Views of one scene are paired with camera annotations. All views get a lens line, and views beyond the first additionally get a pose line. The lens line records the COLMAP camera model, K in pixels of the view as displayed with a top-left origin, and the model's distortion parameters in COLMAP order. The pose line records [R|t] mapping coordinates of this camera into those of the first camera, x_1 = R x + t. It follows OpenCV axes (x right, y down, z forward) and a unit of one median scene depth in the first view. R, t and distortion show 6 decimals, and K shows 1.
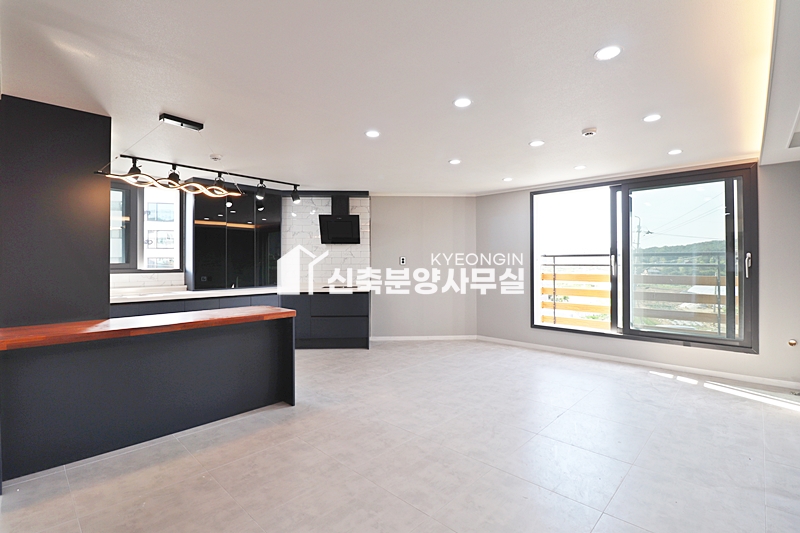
lens RADIAL K [[374.4, 0, 392.1], [0, 374.4, 269.7], [0, 0, 1]] dist [-0.008793, -0.003493]
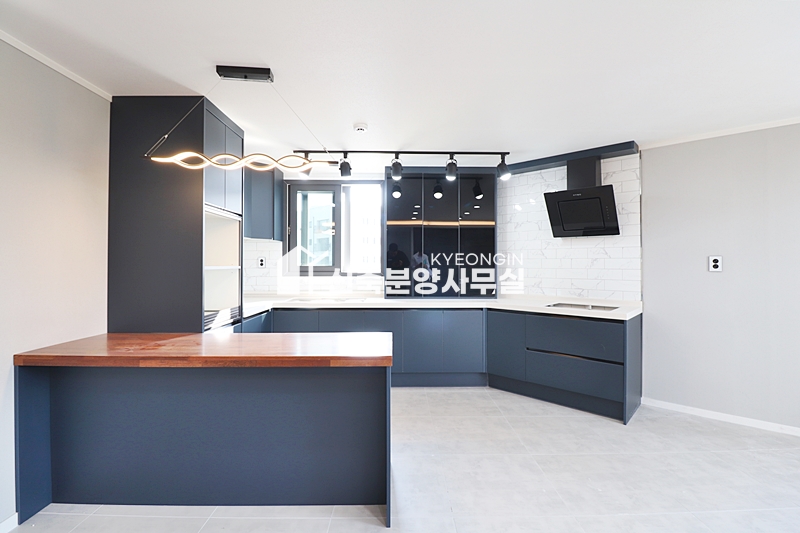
lens RADIAL K [[374.4, 0, 401.2], [0, 374.4, 265.1], [0, 0, 1]] dist [-0.008793, -0.003493]
pose [[0.718239, 0.001703, -0.695794, 0.089653], [-0.011877, 0.999881, -0.009813, -0.013940], [0.695695, 0.015312, 0.718174, 0.409398]]
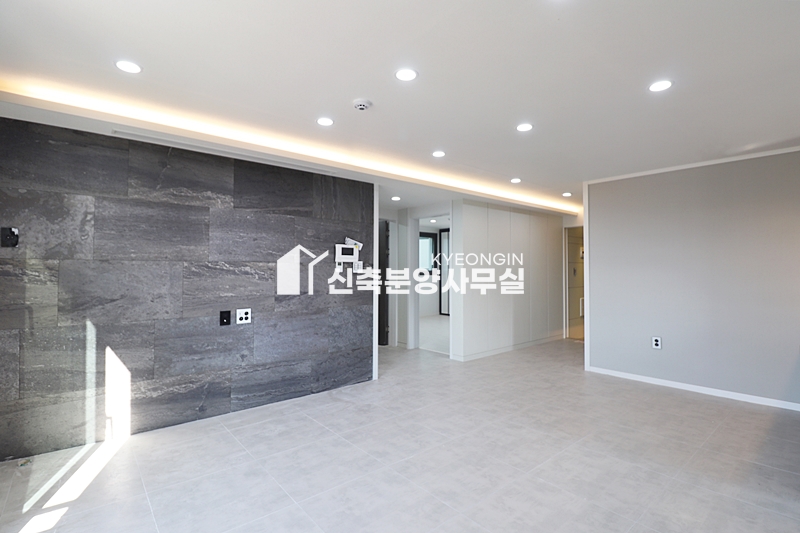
lens RADIAL K [[374.4, 0, 399.3], [0, 374.4, 254.4], [0, 0, 1]] dist [-0.008793, -0.003493]
pose [[-0.994901, 0.004685, 0.100744, 0.238838], [0.002225, 0.999697, -0.024516, -0.020667], [-0.100829, -0.024166, -0.994610, 1.136077]]
